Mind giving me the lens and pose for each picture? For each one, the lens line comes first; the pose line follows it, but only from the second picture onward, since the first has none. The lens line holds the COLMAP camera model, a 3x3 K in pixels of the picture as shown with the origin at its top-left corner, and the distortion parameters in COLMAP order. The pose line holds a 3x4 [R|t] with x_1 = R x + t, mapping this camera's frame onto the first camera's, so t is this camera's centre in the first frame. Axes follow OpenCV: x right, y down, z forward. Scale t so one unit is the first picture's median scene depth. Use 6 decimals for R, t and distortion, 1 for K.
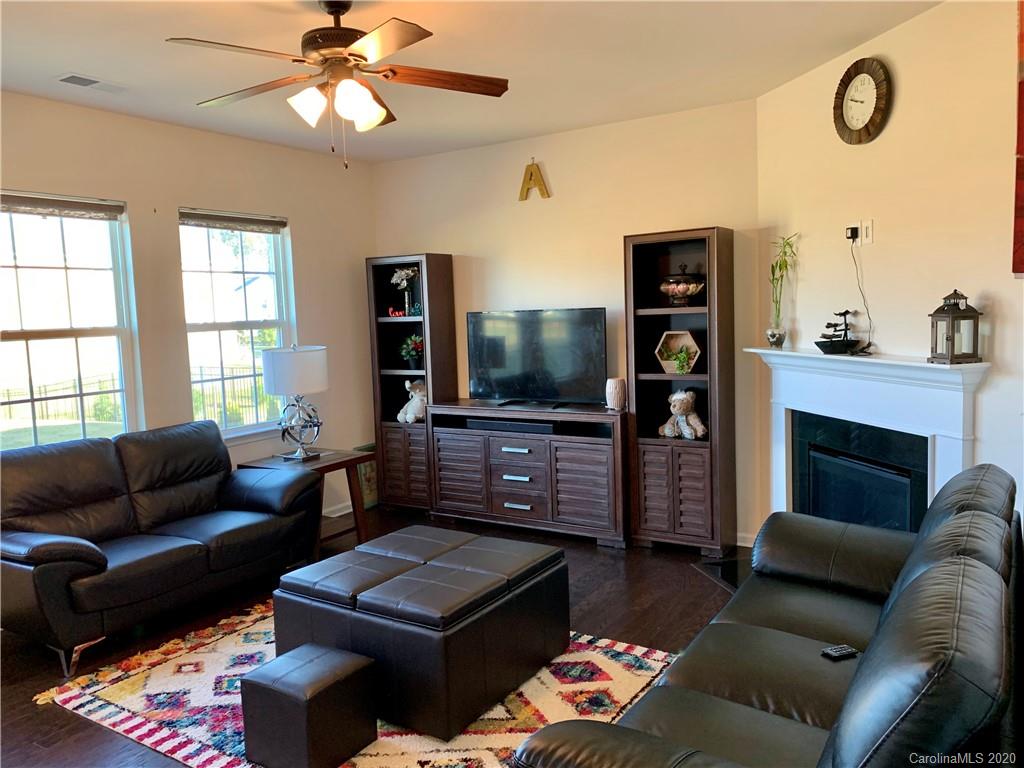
lens RADIAL K [[785.8, 0, 509.9], [0, 785.8, 378.8], [0, 0, 1]] dist [0.036587, -0.035713]
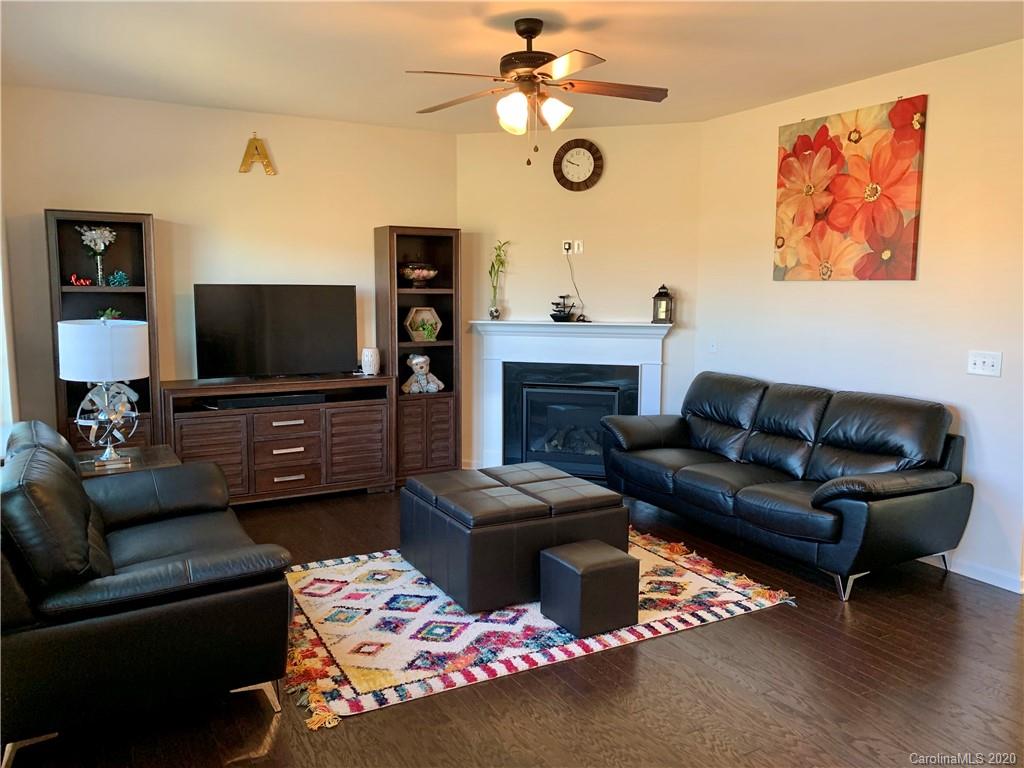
lens RADIAL K [[785.8, 0, 518.1], [0, 785.8, 382.5], [0, 0, 1]] dist [0.036587, -0.035713]
pose [[0.470456, -0.065887, 0.879960, -0.930436], [0.056547, 0.997410, 0.044449, 0.012645], [-0.880610, 0.028848, 0.472964, 0.316820]]
